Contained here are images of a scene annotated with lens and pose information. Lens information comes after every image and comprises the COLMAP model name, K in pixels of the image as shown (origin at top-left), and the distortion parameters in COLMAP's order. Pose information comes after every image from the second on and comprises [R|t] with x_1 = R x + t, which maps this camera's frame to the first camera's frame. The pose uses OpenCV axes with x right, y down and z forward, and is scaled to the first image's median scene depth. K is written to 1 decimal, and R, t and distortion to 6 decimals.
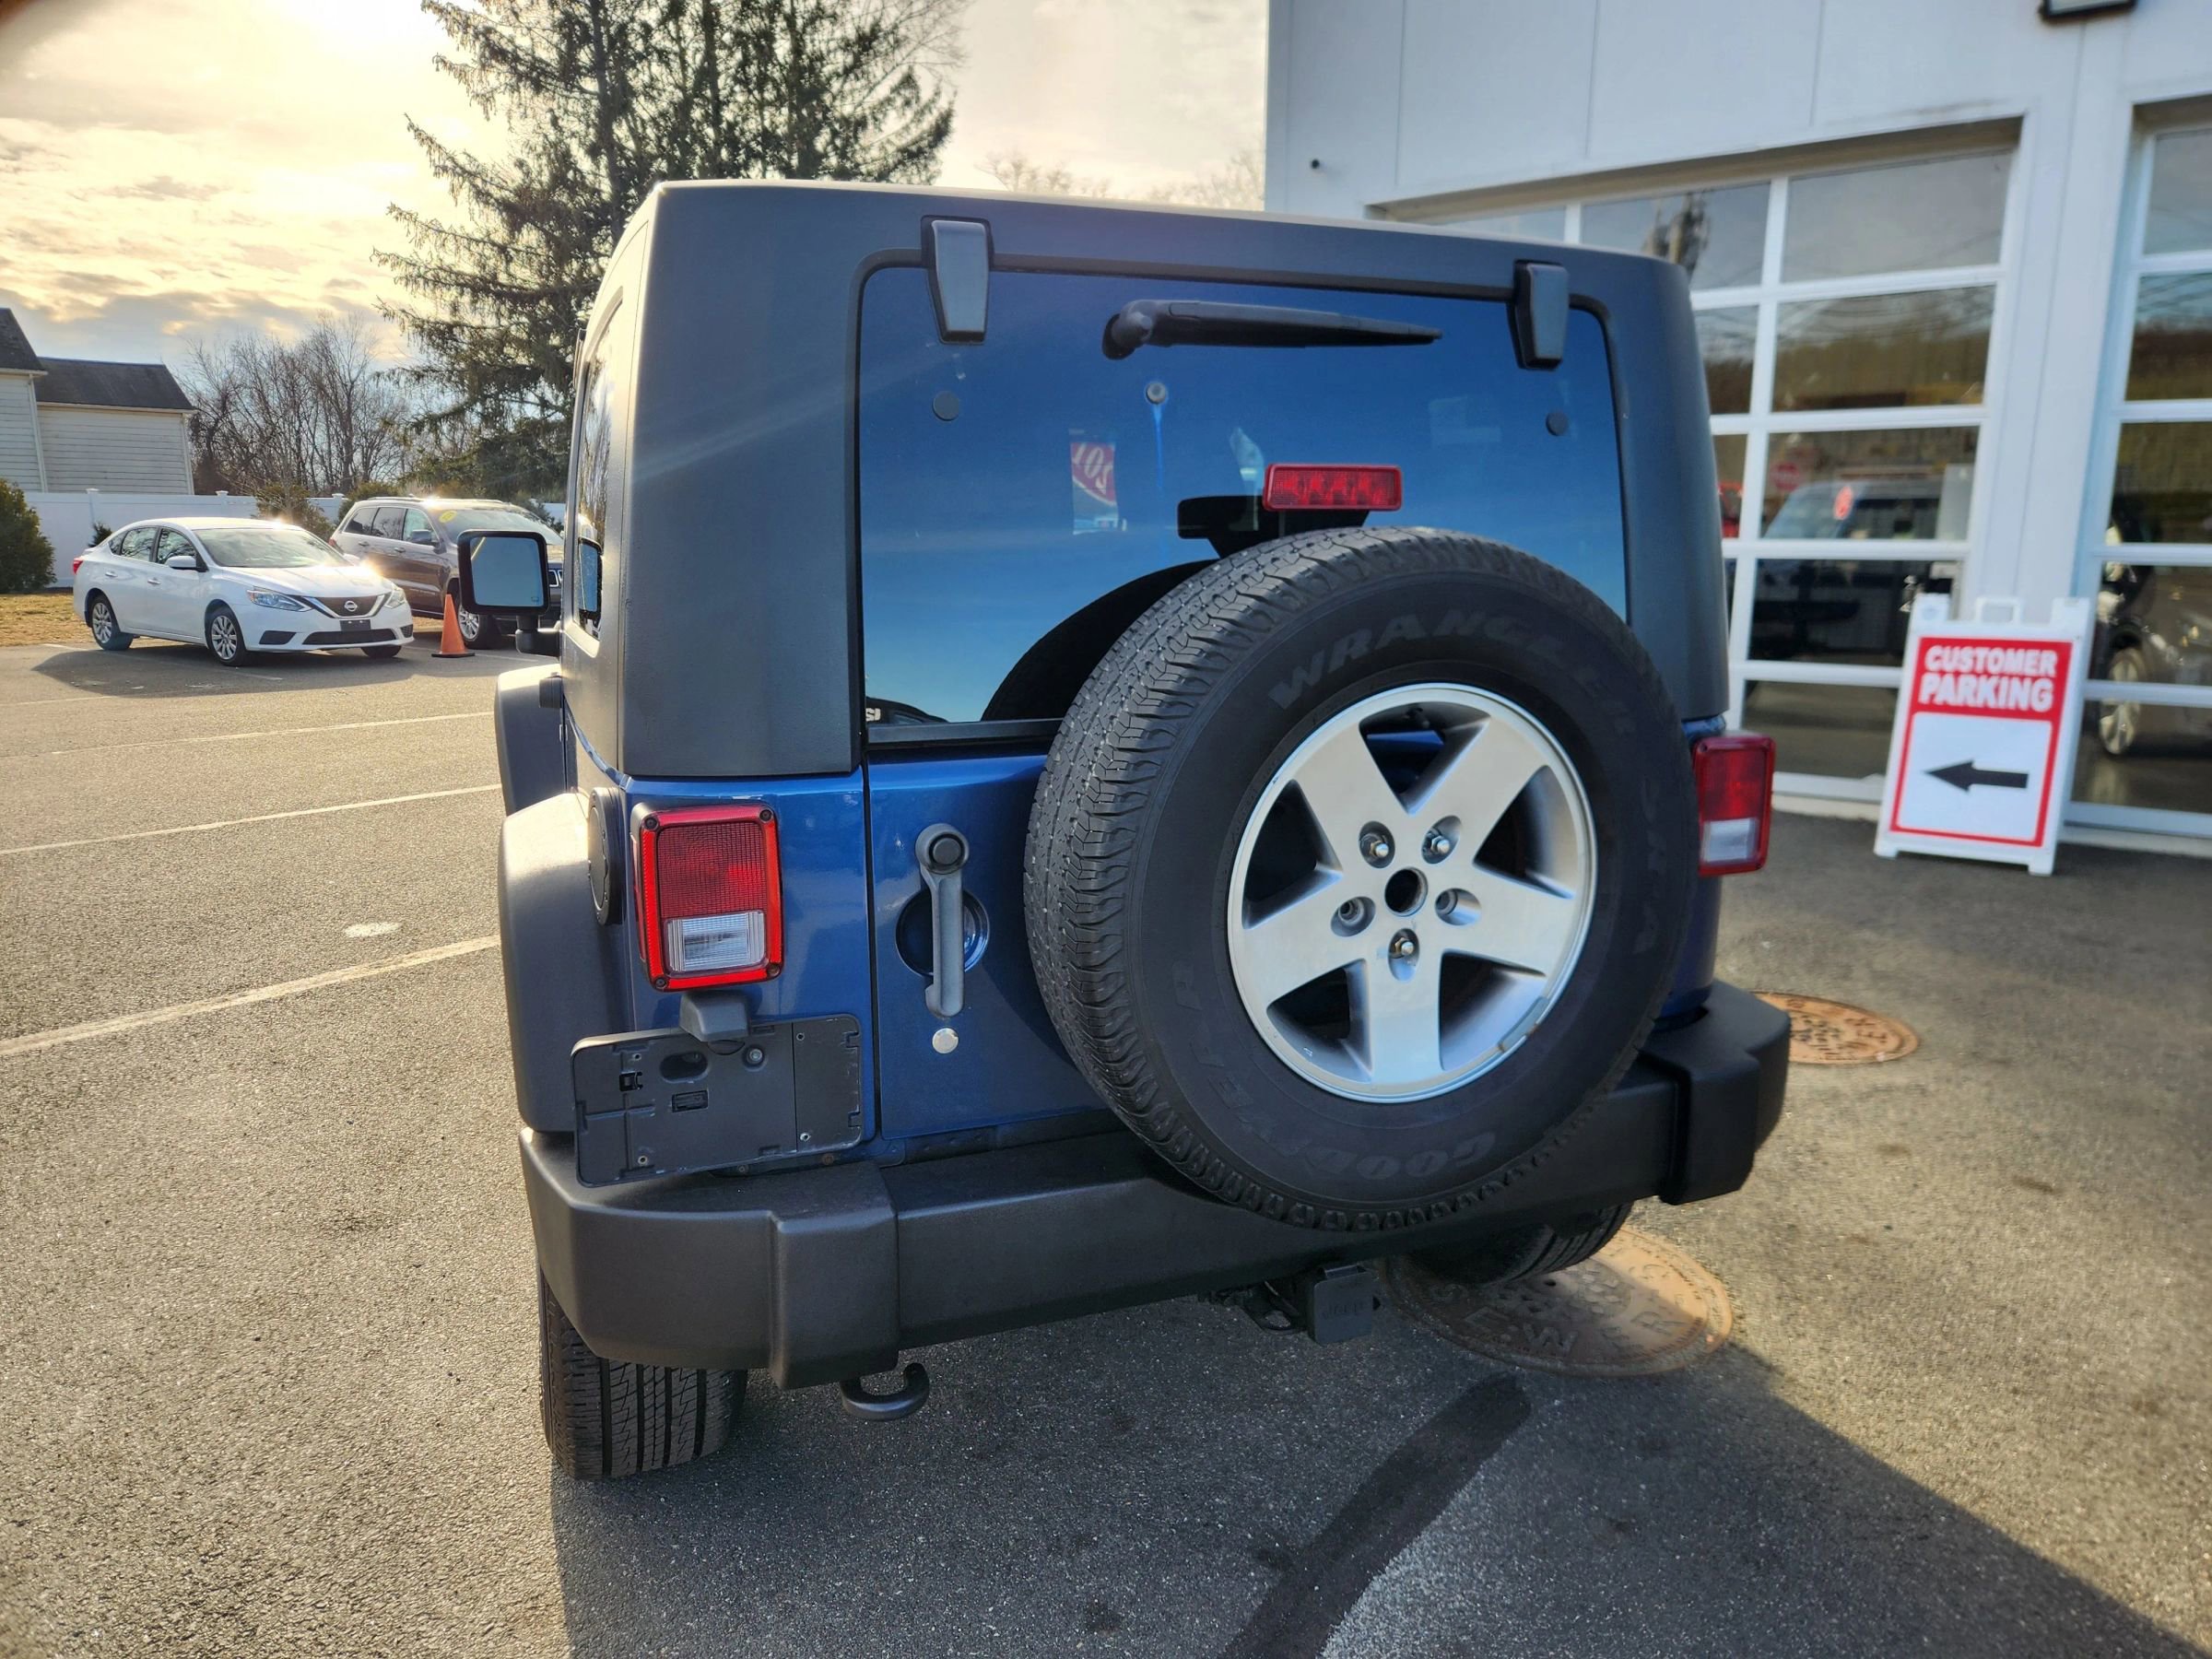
lens RADIAL K [[1480.3, 0, 1109.5], [0, 1480.3, 833.3], [0, 0, 1]] dist [0.067575, -0.053777]
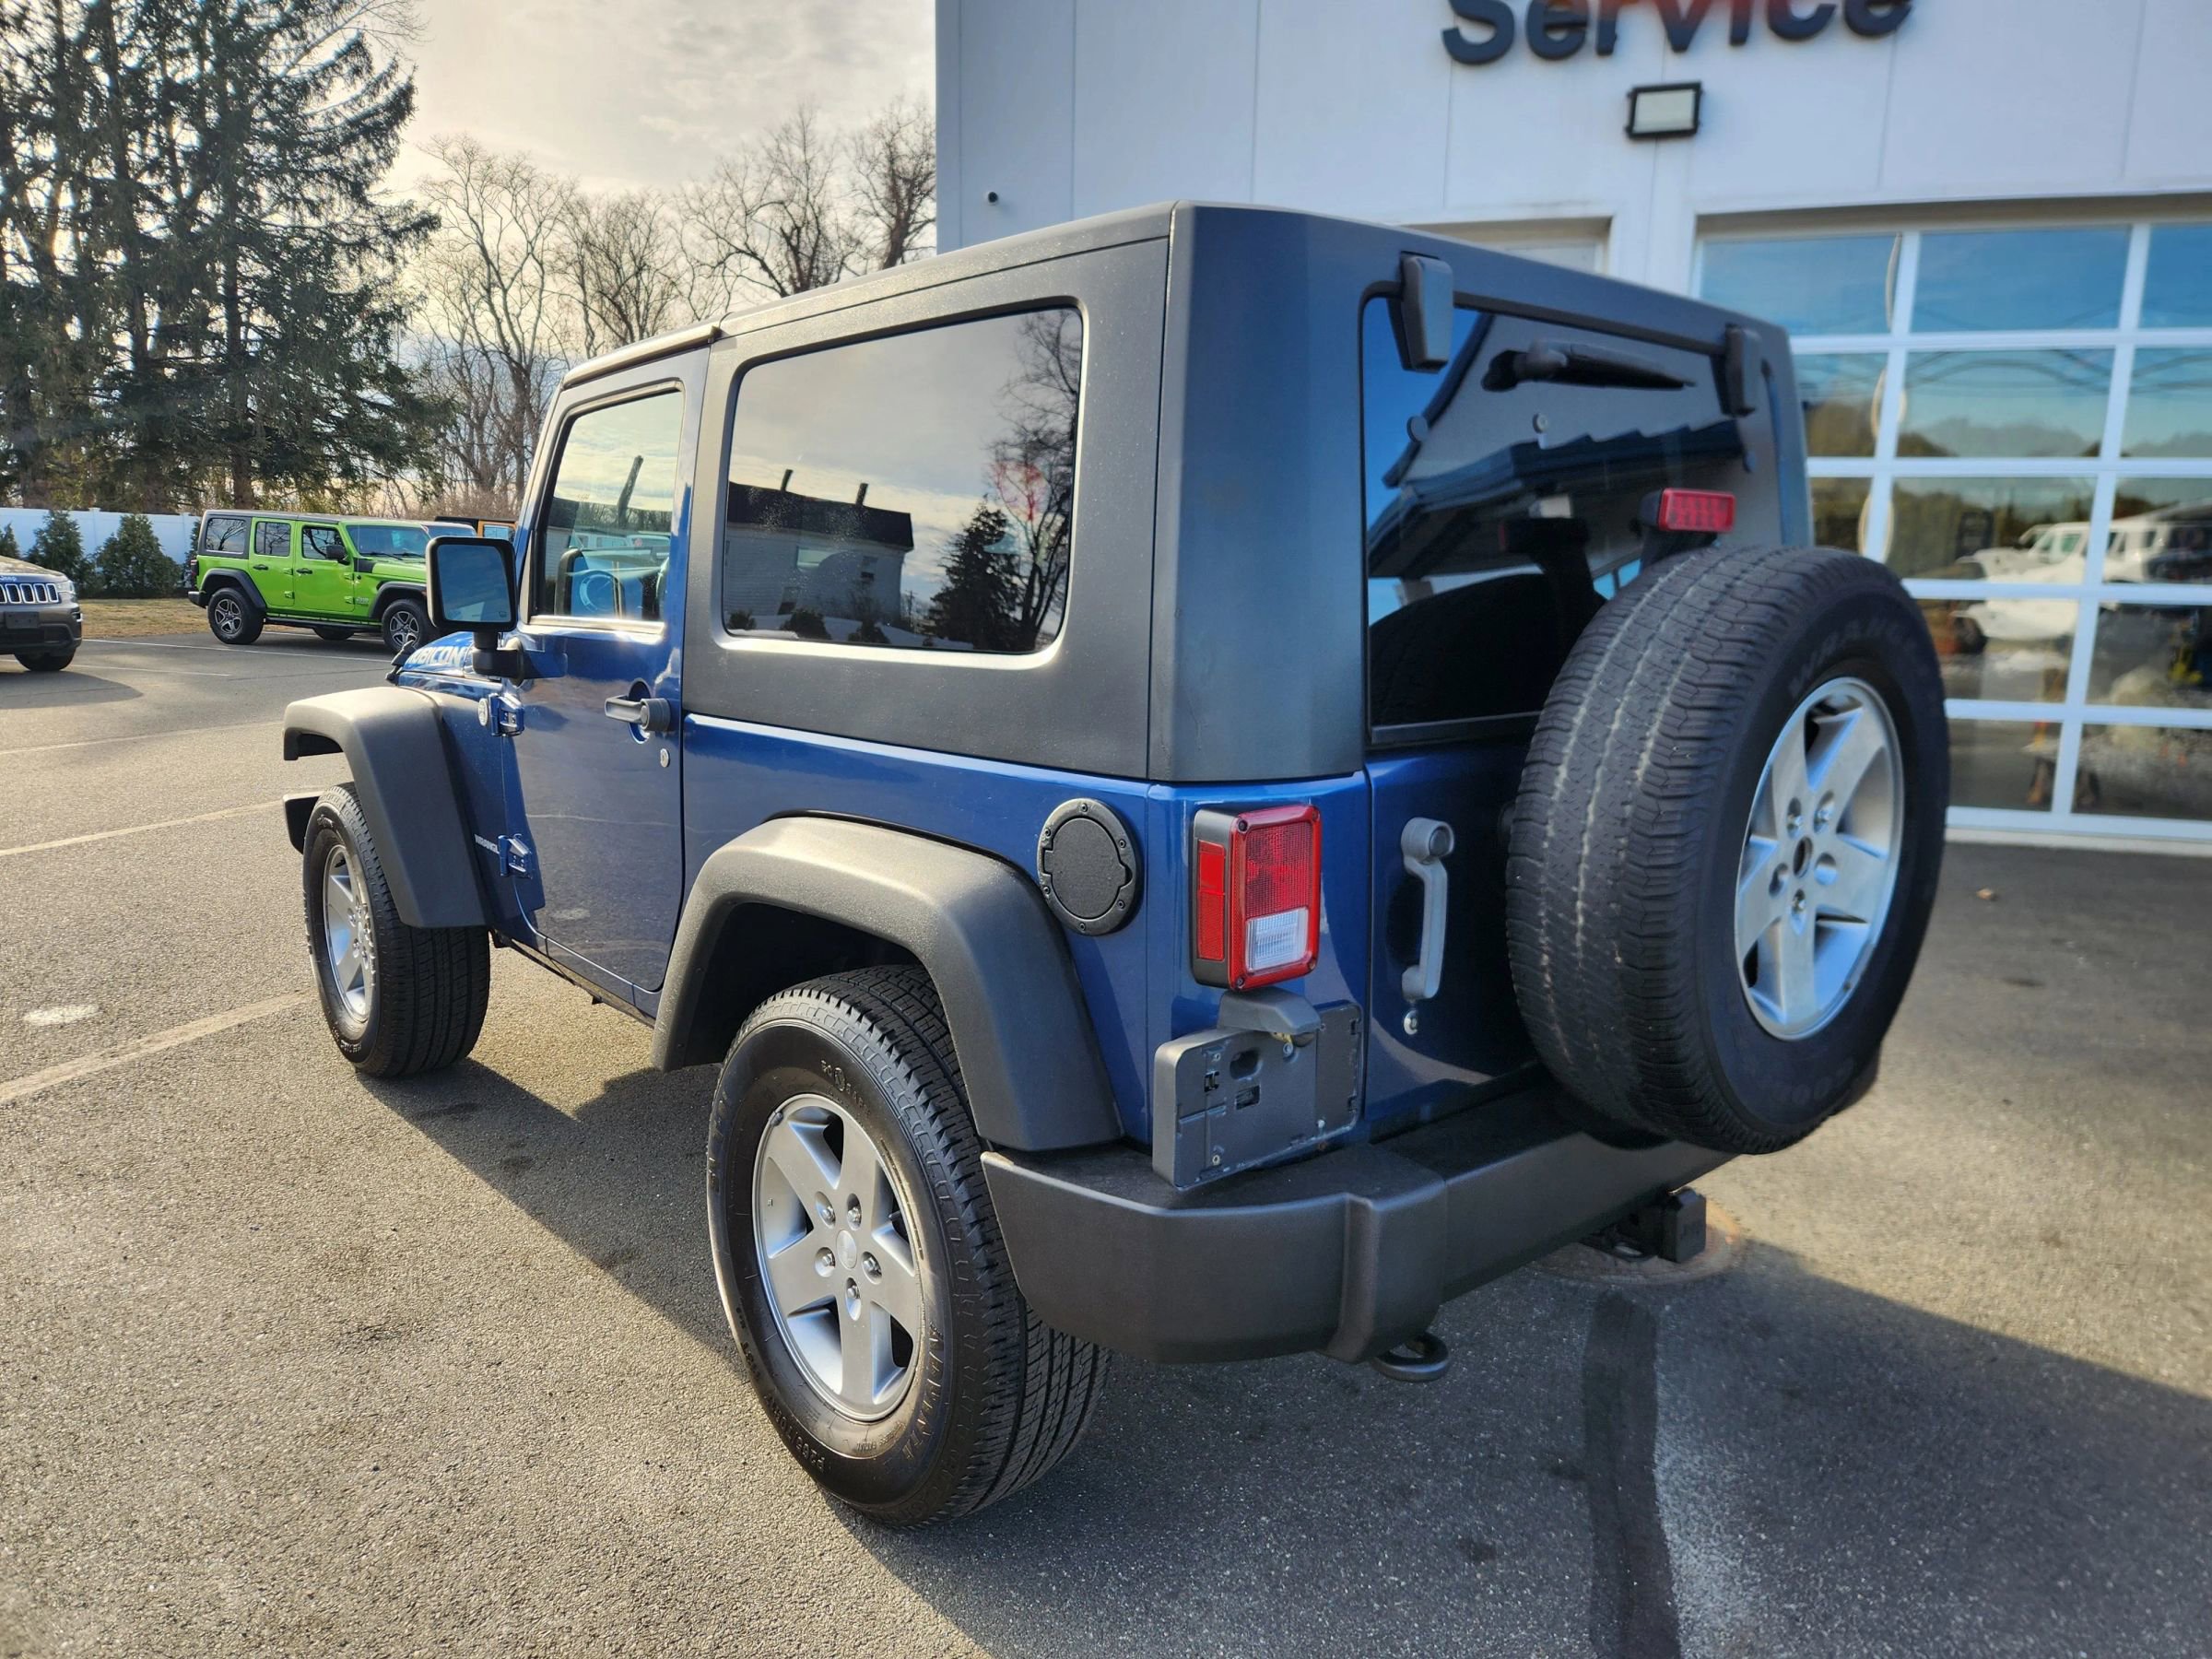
lens RADIAL K [[1480.3, 0, 1117.3], [0, 1480.3, 841.0], [0, 0, 1]] dist [0.067575, -0.053777]
pose [[0.942544, -0.048217, 0.330584, -0.293633], [0.051793, 0.998656, -0.002011, 0.000399], [-0.330042, 0.019017, 0.943775, 0.027169]]
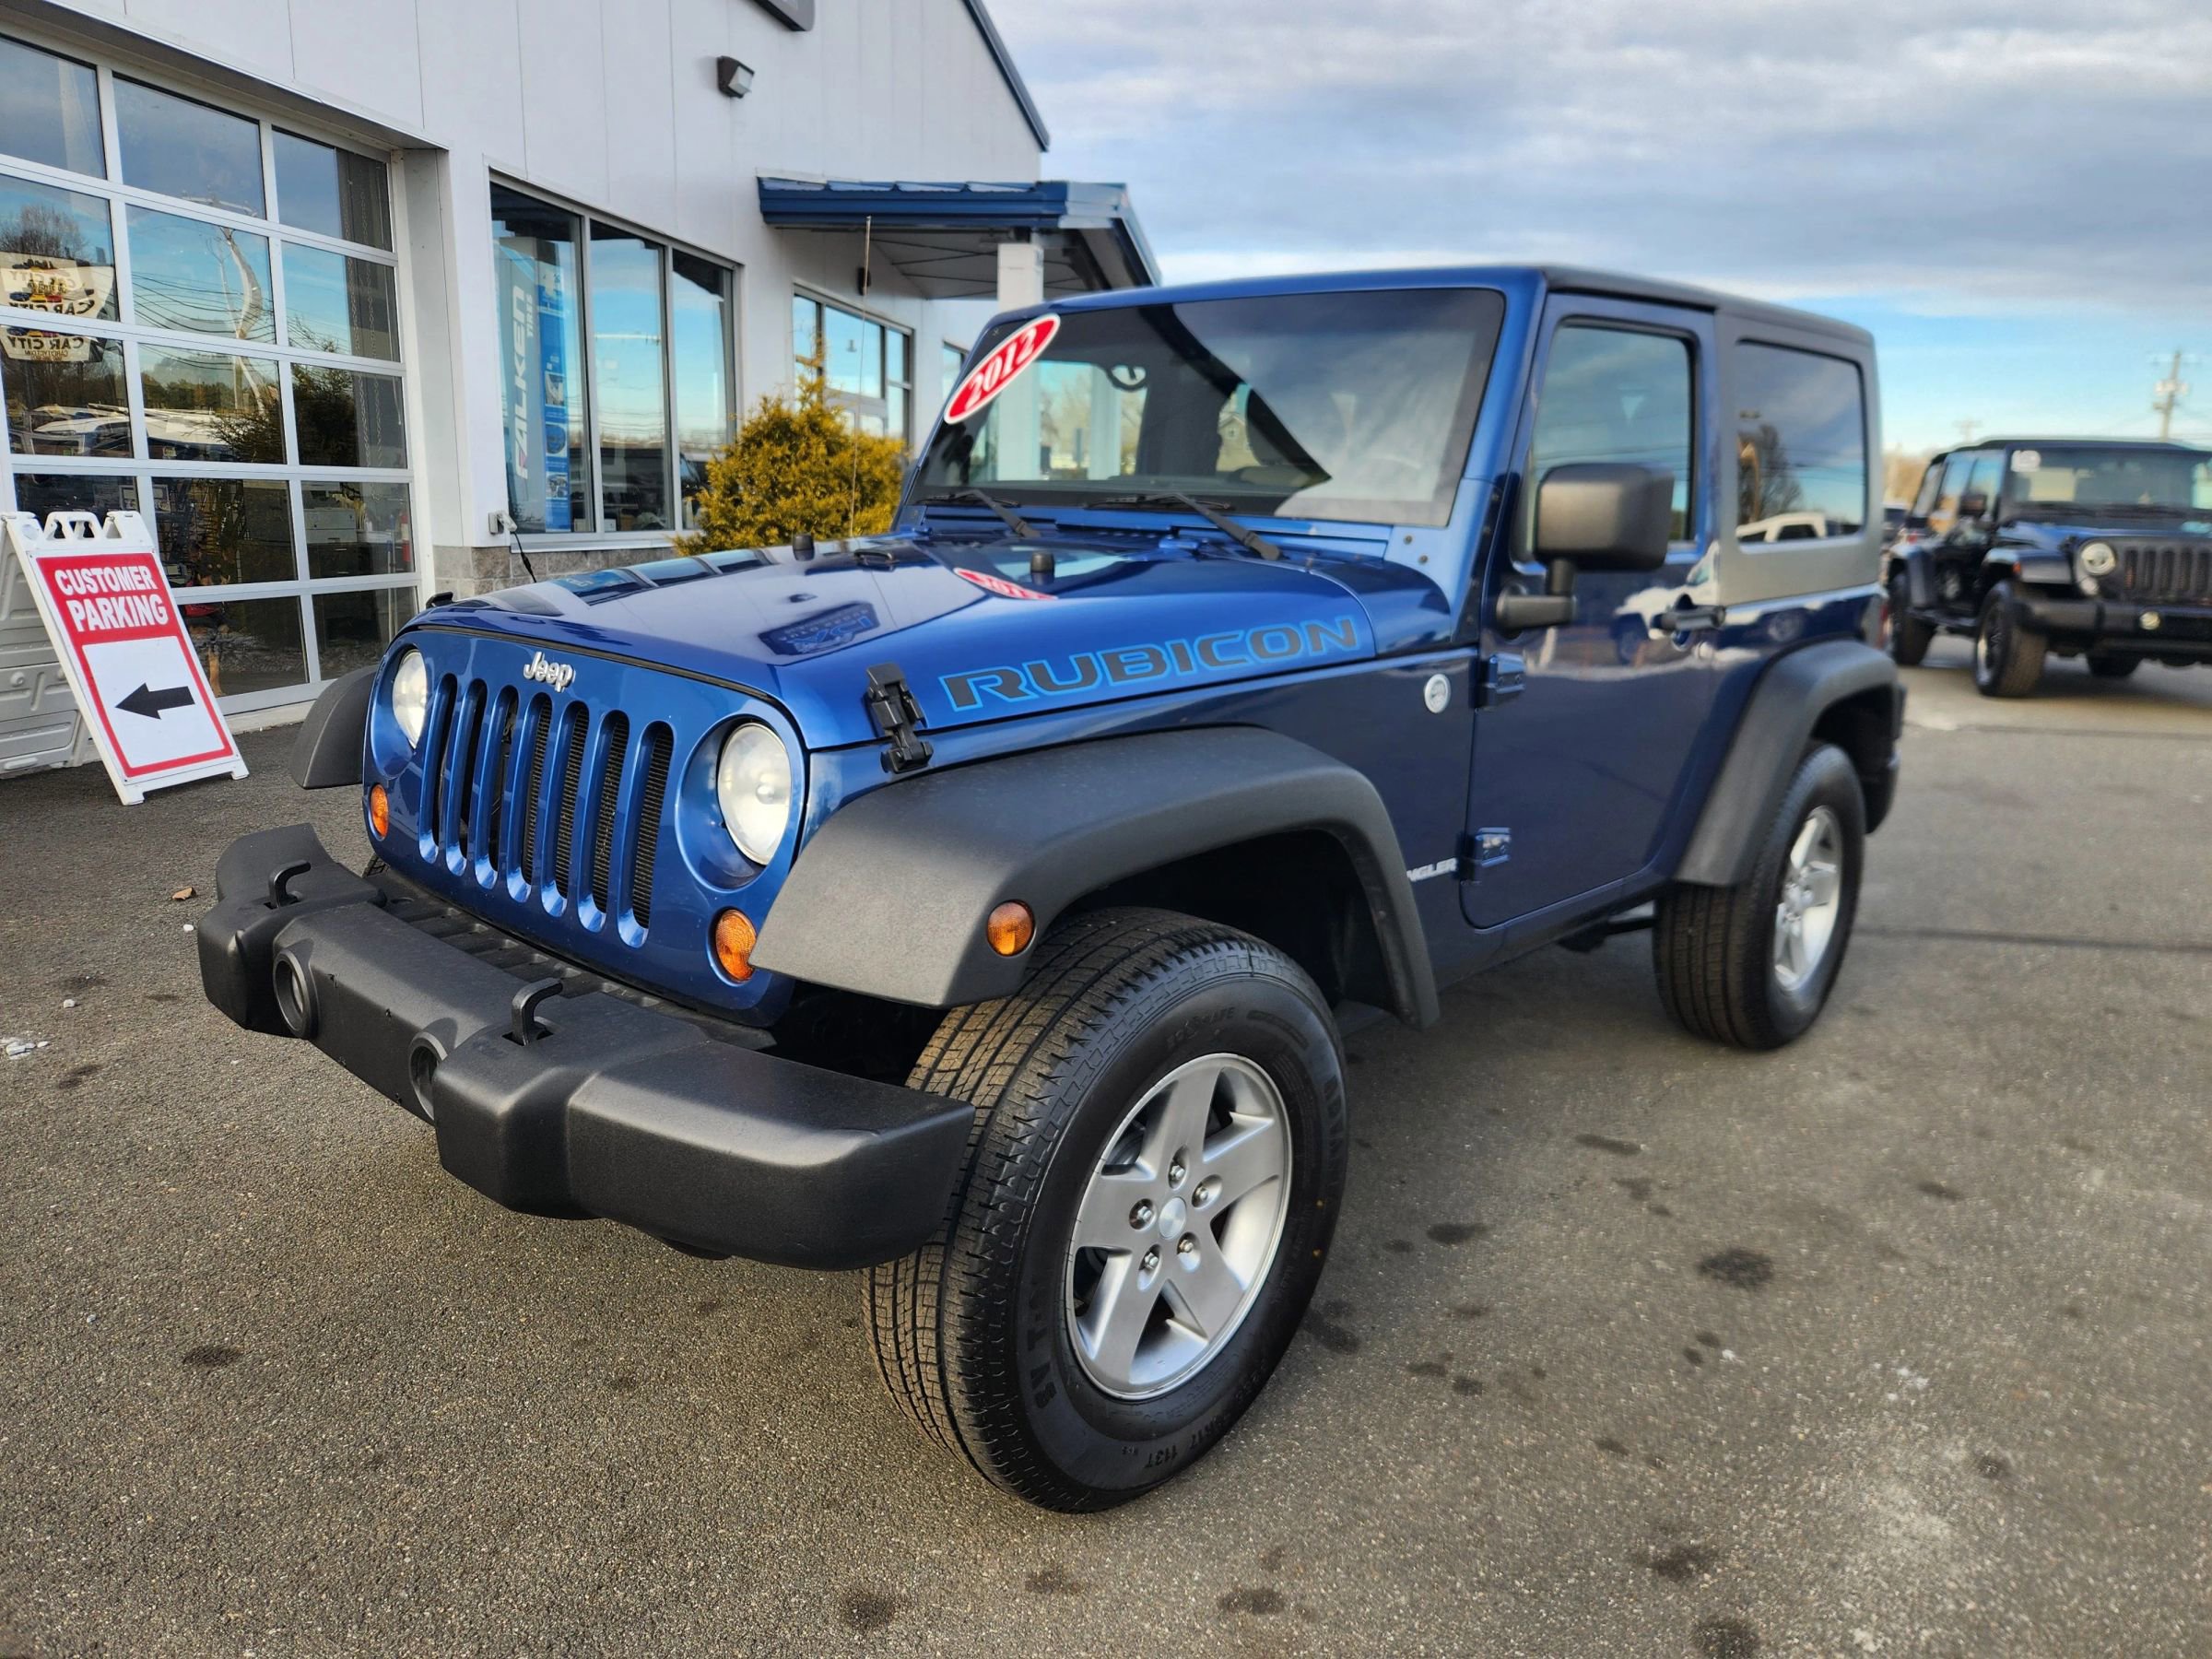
lens RADIAL K [[1480.3, 0, 1109.7], [0, 1480.3, 828.5], [0, 0, 1]] dist [0.067575, -0.053777]
pose [[-0.428786, -0.214191, 0.877647, -0.857244], [0.151770, 0.940601, 0.303704, -0.253356], [-0.890566, 0.263425, -0.370809, 1.327242]]
